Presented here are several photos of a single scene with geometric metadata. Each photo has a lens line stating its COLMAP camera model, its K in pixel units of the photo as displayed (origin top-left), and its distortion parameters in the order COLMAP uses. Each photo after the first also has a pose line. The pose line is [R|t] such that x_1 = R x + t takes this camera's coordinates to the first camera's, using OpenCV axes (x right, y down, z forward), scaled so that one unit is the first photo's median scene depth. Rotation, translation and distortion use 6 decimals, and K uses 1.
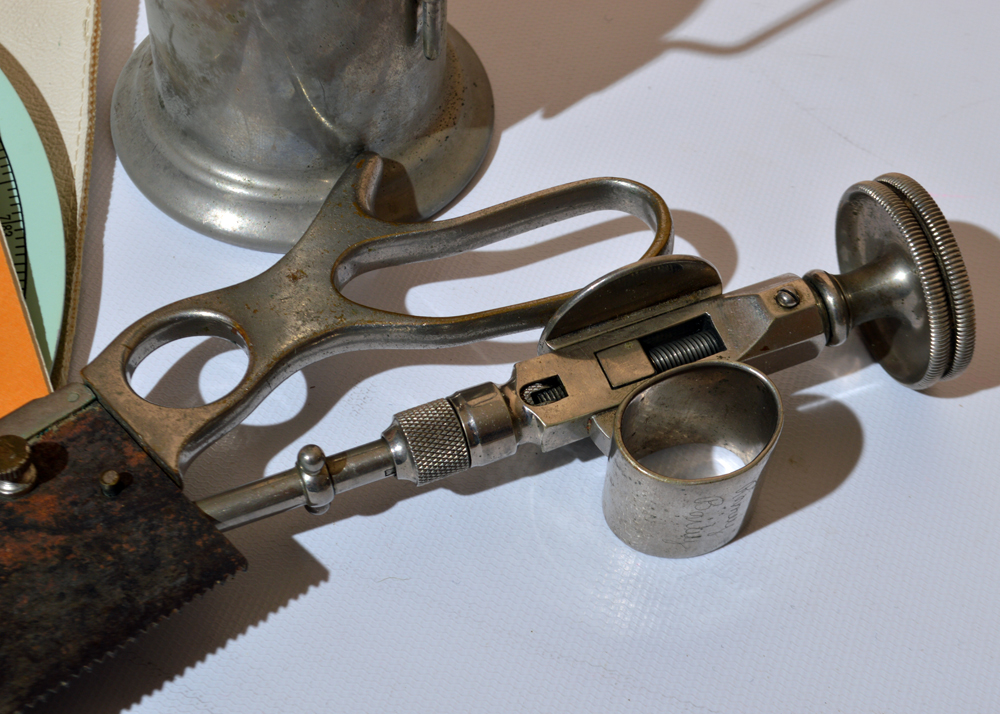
lens RADIAL K [[1918.0, 0, 497.7], [0, 1918.0, 363.1], [0, 0, 1]] dist [-0.002589, 0.000000]
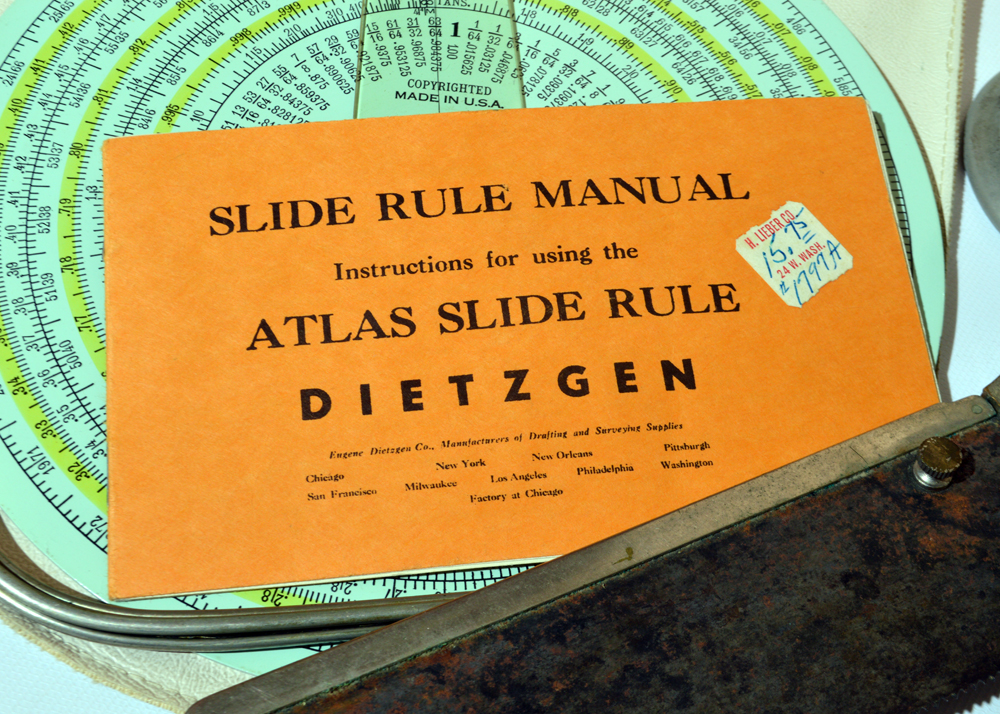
lens RADIAL K [[1548.3, 0, 499.4], [0, 1548.3, 360.8], [0, 0, 1]] dist [-0.031710, 0.000000]
pose [[0.964985, 0.238774, -0.108587, -0.385489], [-0.229632, 0.969084, 0.090255, -0.026524], [0.126780, -0.062159, 0.989981, 0.055465]]
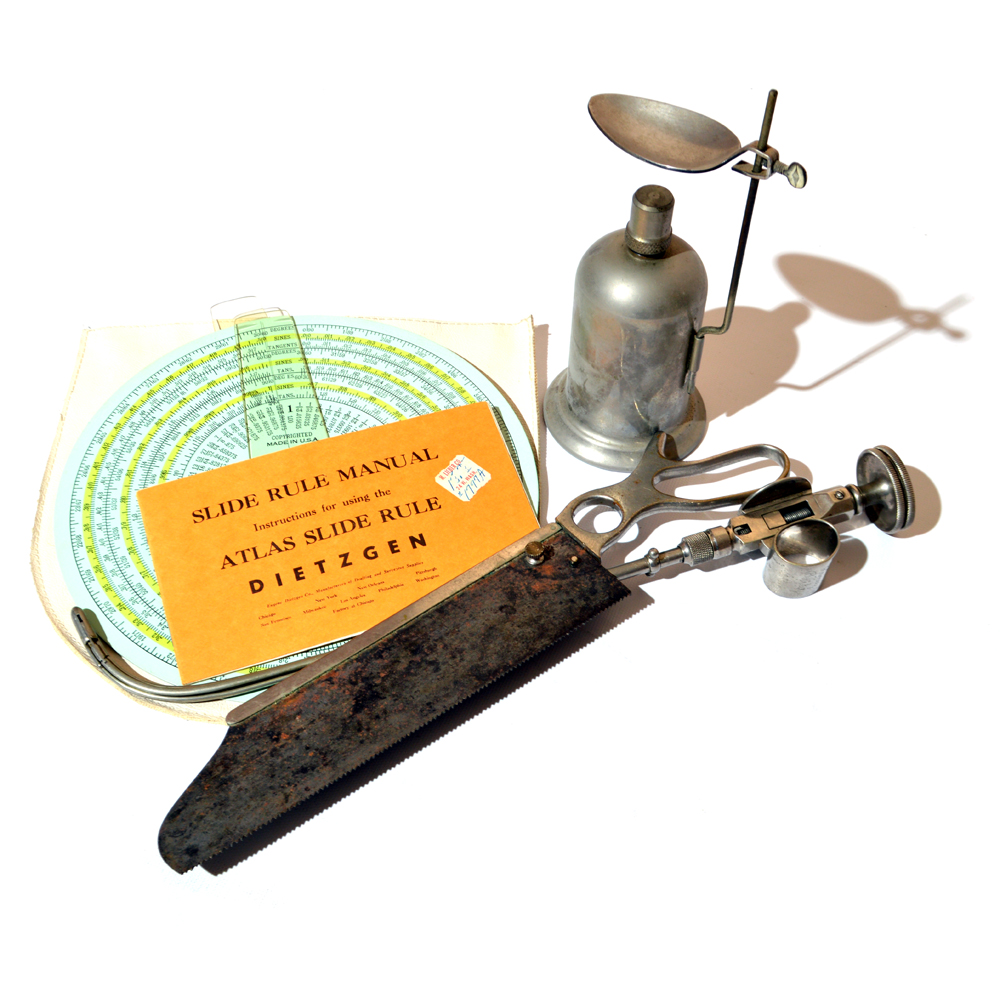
lens RADIAL K [[1292.9, 0, 480.3], [0, 1292.9, 498.9], [0, 0, 1]] dist [-0.081617, 0.000000]
pose [[0.997717, 0.021896, -0.063892, -0.200376], [-0.024169, 0.999094, -0.035021, 0.039561], [0.063068, 0.036485, 0.997342, -0.667718]]
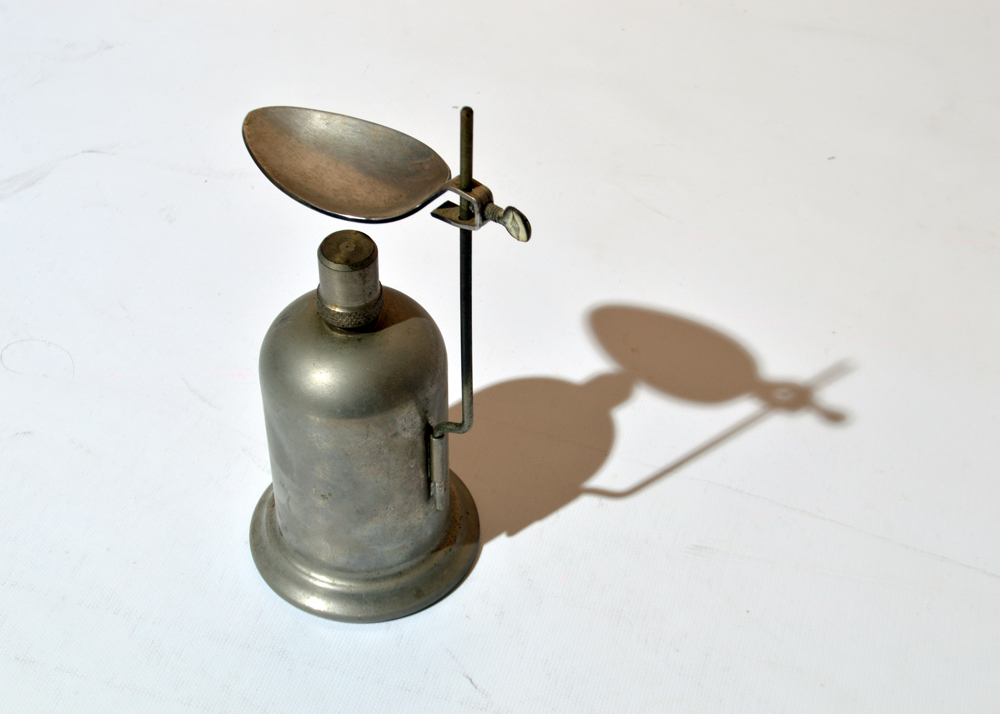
lens RADIAL K [[1632.1, 0, 500.5], [0, 1632.1, 357.9], [0, 0, 1]] dist [-0.050369, 0.000000]
pose [[0.999725, -0.019829, -0.012485, 0.042653], [0.017965, 0.990692, -0.134931, -0.100179], [0.015044, 0.134669, 0.990776, -0.481813]]
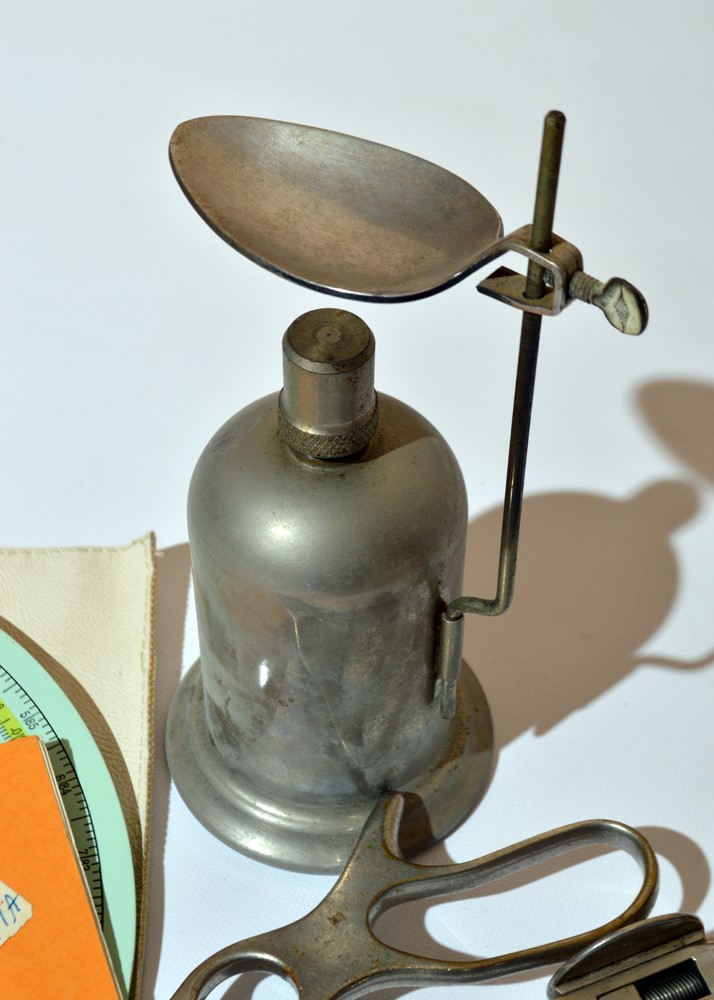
lens RADIAL K [[1756.1, 0, 363.5], [0, 1756.1, 495.3], [0, 0, 1]] dist [-0.031170, 0.000000]
pose [[0.999431, -0.010625, -0.032015, -0.051916], [0.007591, 0.995594, -0.093463, -0.202668], [0.032867, 0.093167, 0.995108, -0.084668]]
